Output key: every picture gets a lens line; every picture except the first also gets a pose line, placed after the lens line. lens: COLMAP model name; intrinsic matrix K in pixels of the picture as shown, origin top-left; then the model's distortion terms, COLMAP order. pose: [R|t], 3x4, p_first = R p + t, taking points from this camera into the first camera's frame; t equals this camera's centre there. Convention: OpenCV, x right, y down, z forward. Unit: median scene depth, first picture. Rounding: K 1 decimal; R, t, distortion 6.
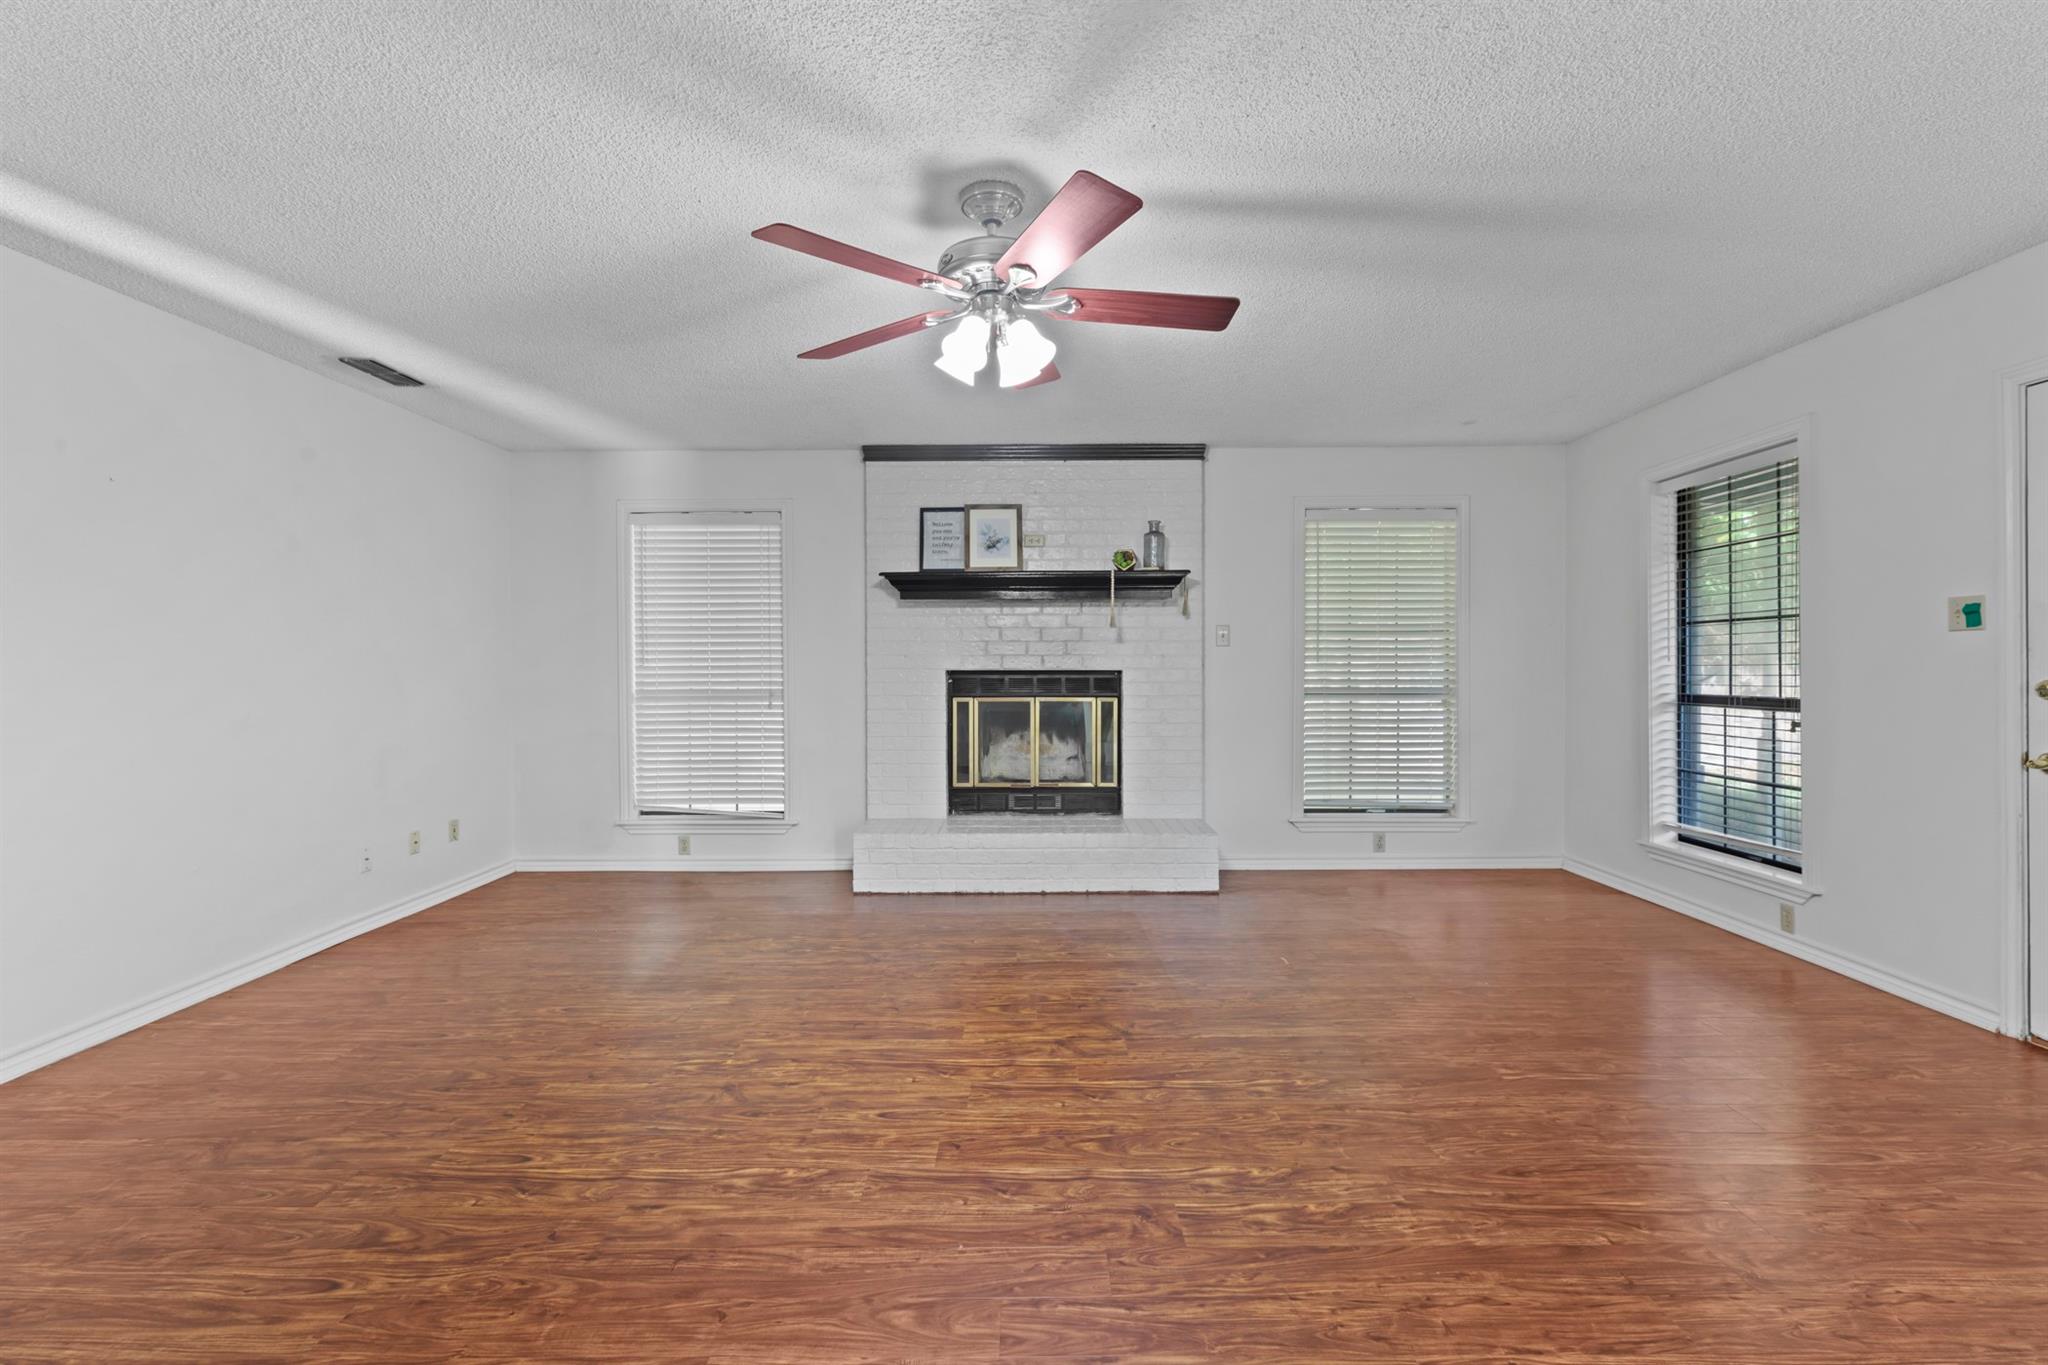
lens RADIAL K [[910.5, 0, 1024.1], [0, 910.5, 675.9], [0, 0, 1]] dist [0.003232, -0.000127]
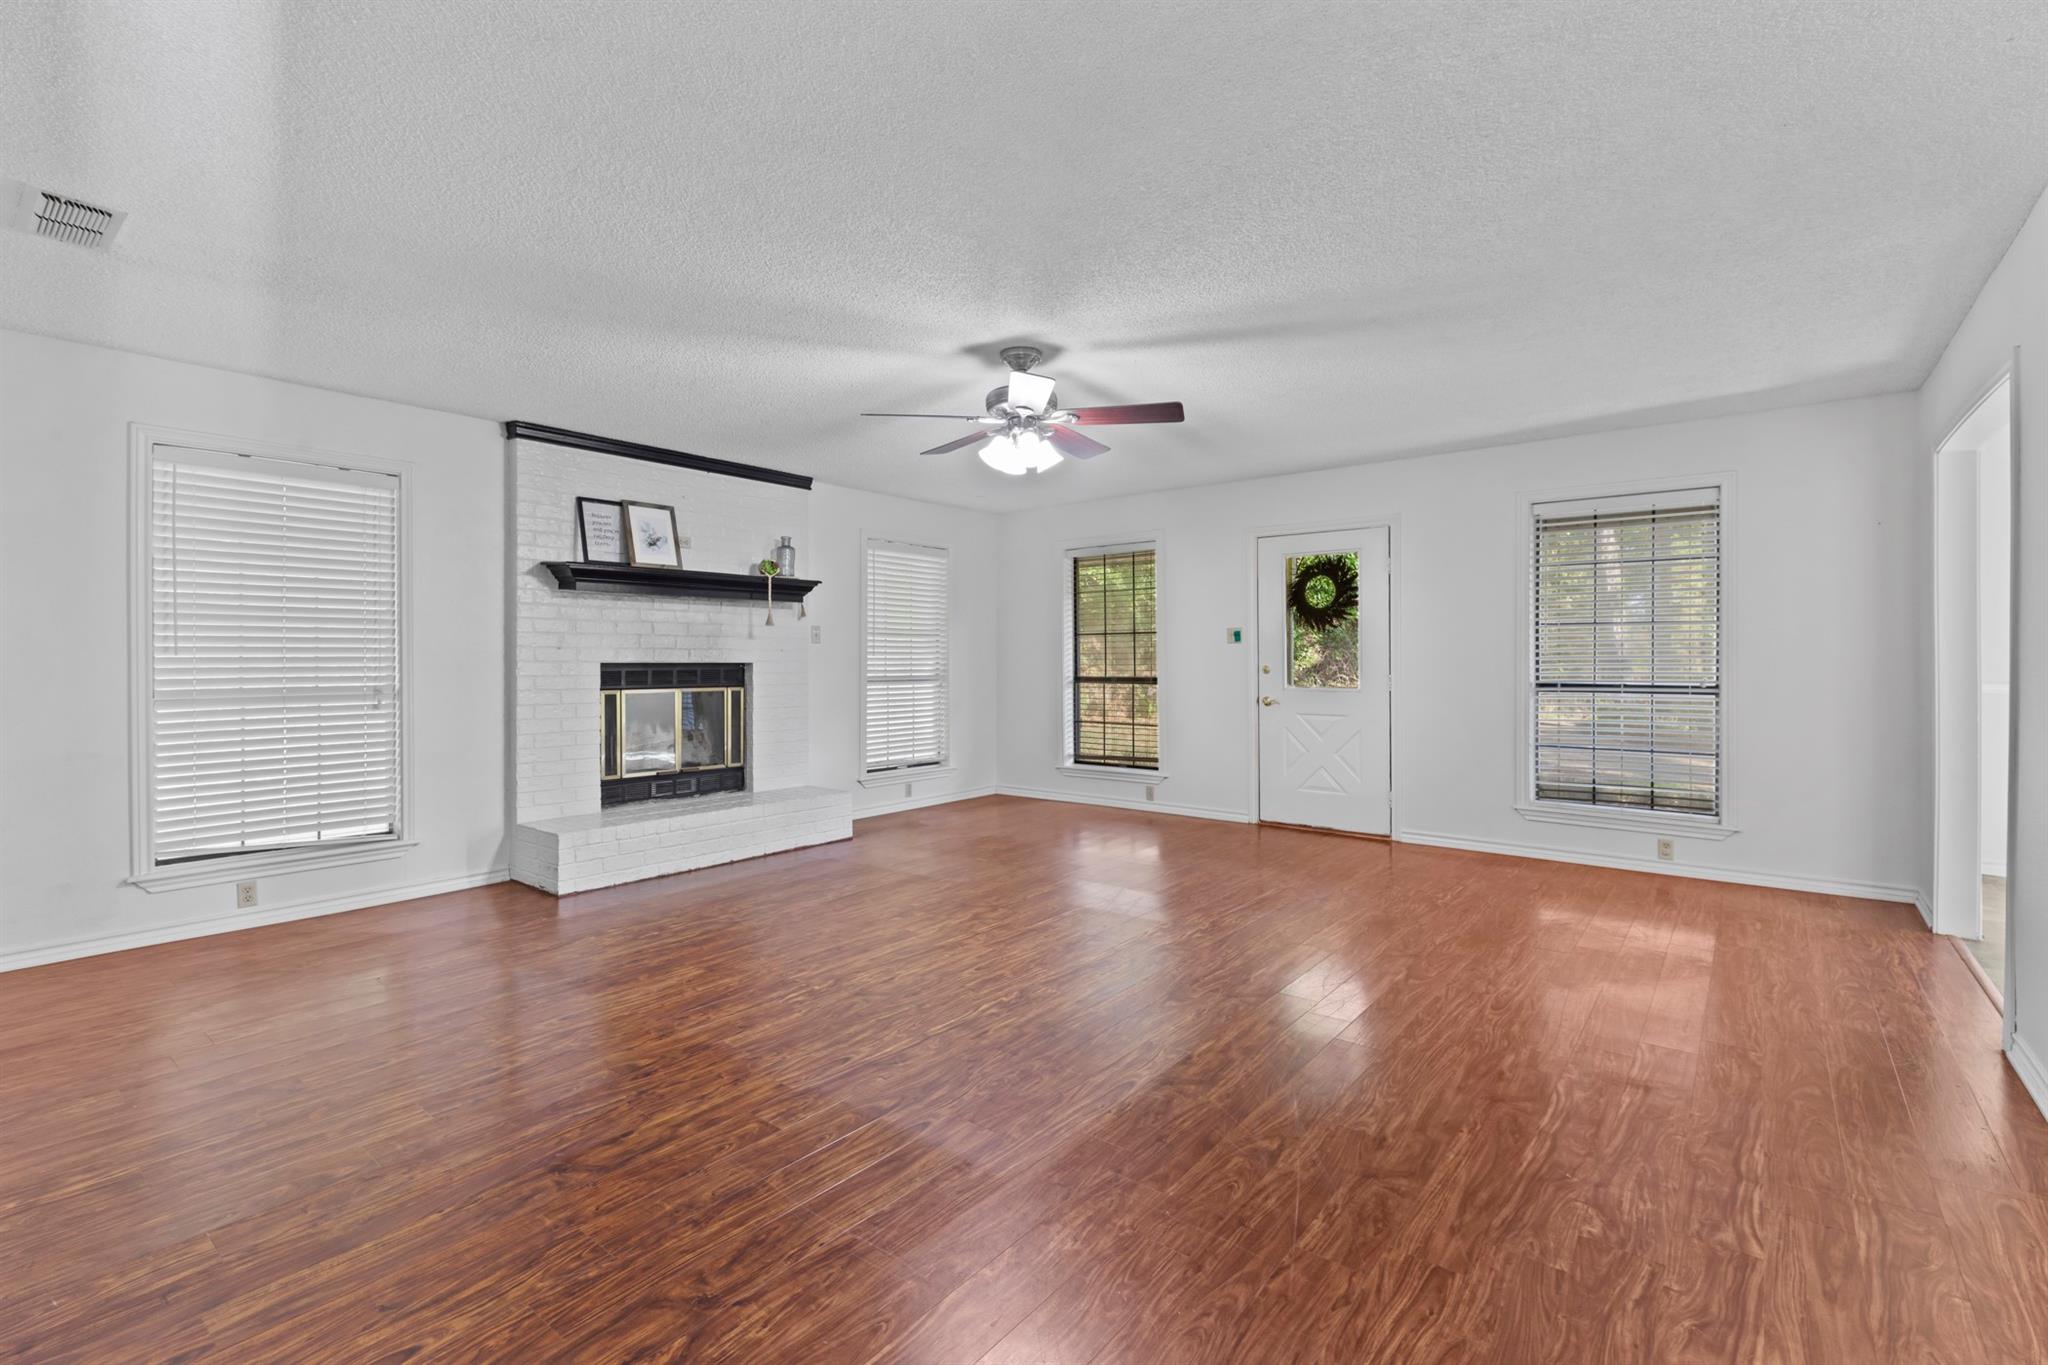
lens RADIAL K [[913.3, 0, 1020.4], [0, 913.3, 661.6], [0, 0, 1]] dist [0.003980, -0.000076]
pose [[0.623770, 0.000394, 0.781608, -0.592750], [0.008447, 0.999938, -0.007245, 0.003630], [-0.781563, 0.011122, 0.623728, 0.020676]]
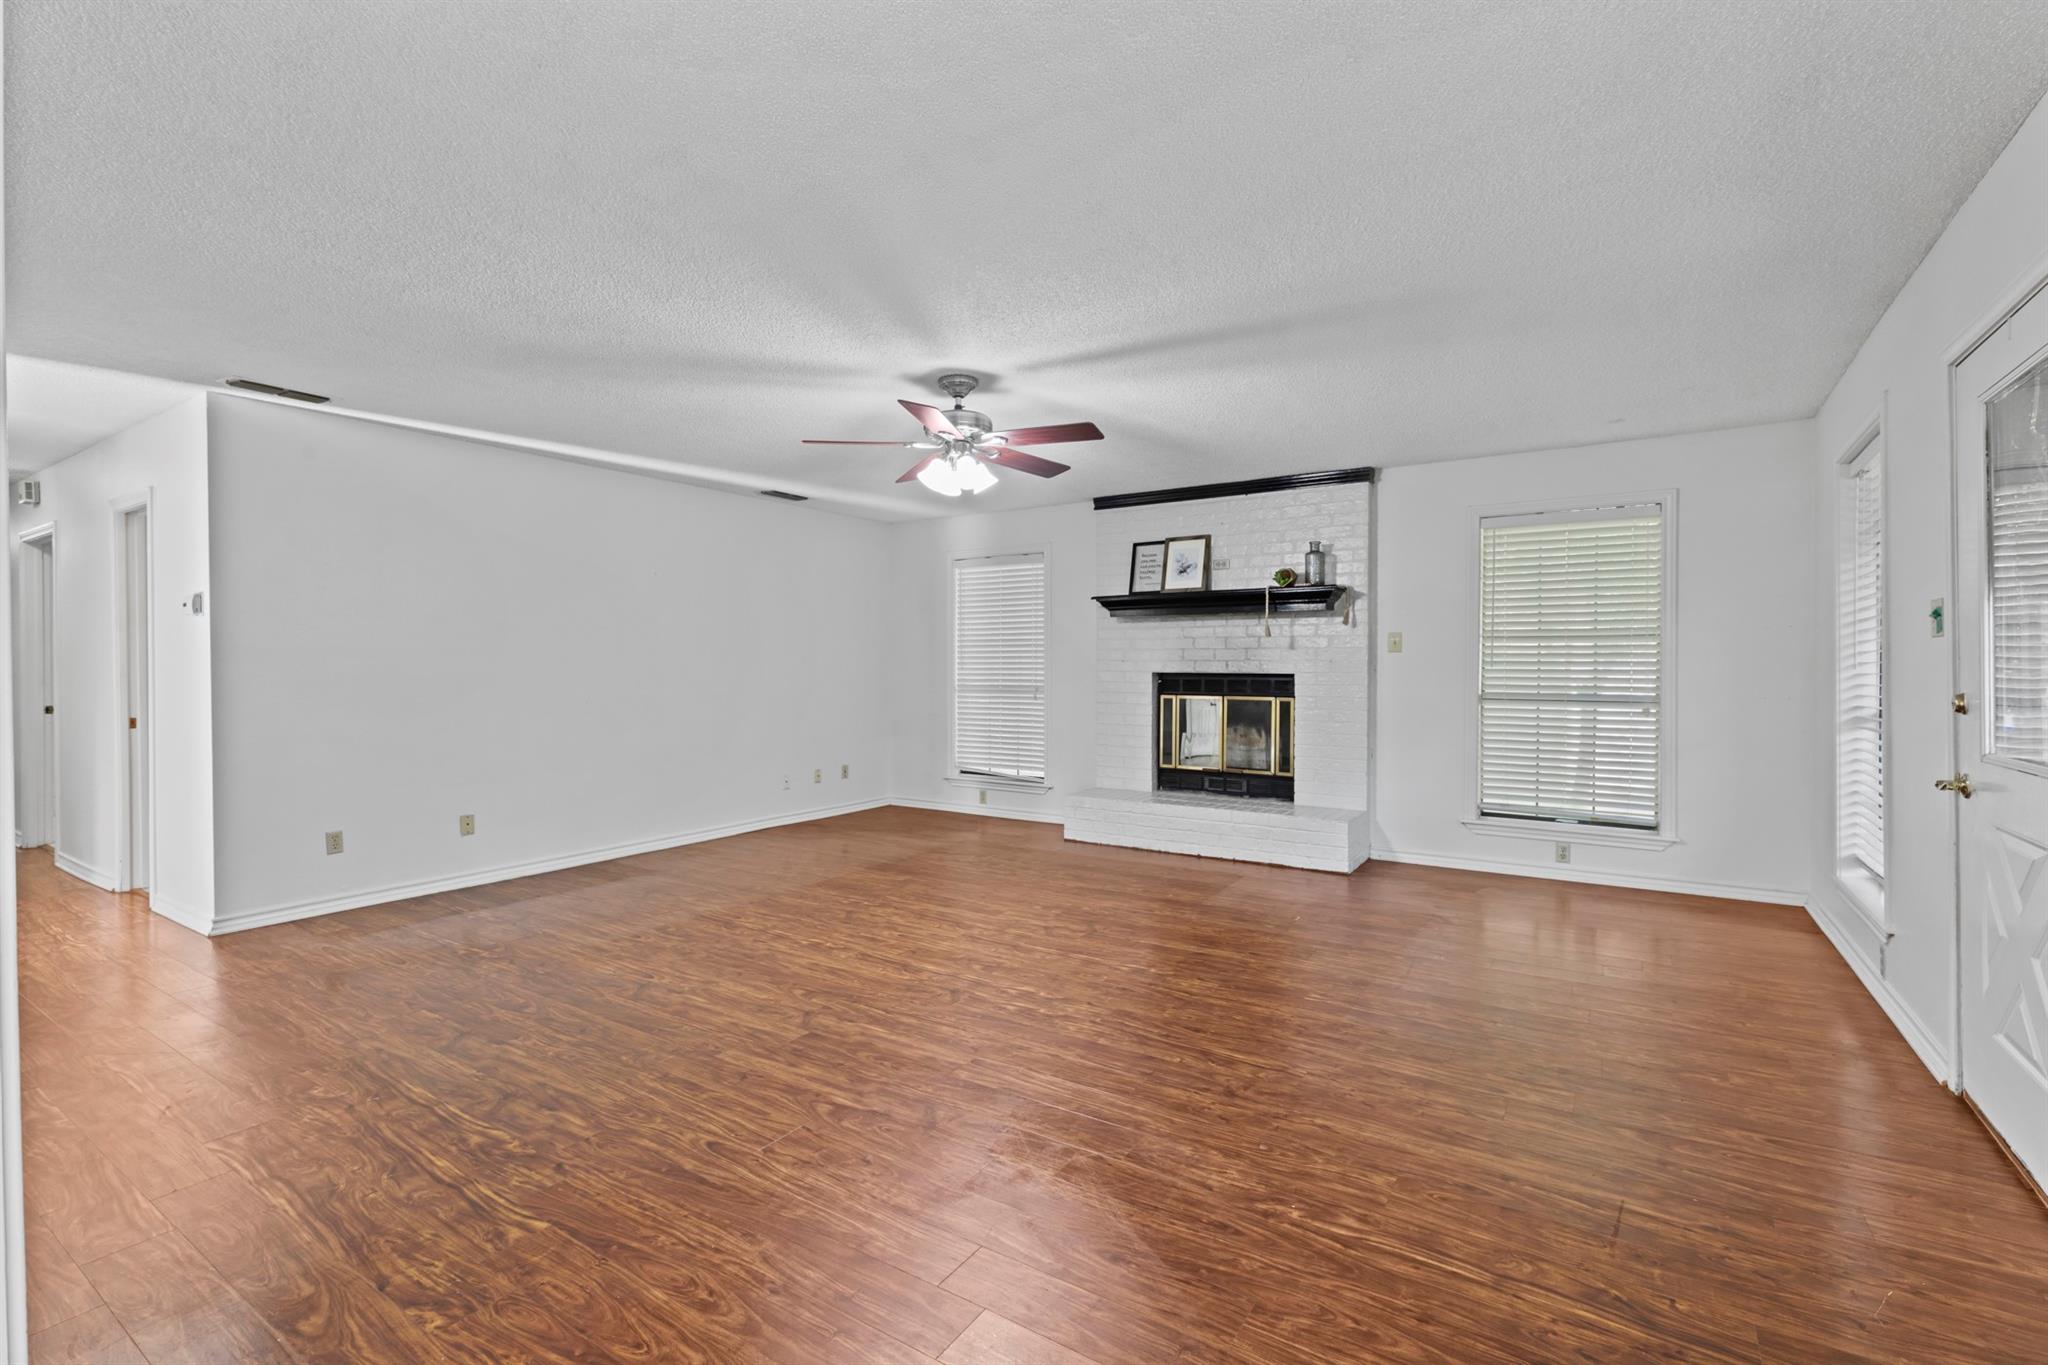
lens RADIAL K [[910.5, 0, 1024.1], [0, 910.5, 675.9], [0, 0, 1]] dist [0.003232, -0.000127]
pose [[0.839467, 0.010724, -0.543305, 0.452109], [-0.011736, 0.999930, 0.001604, -0.001525], [0.543284, 0.005030, 0.839534, -0.140167]]
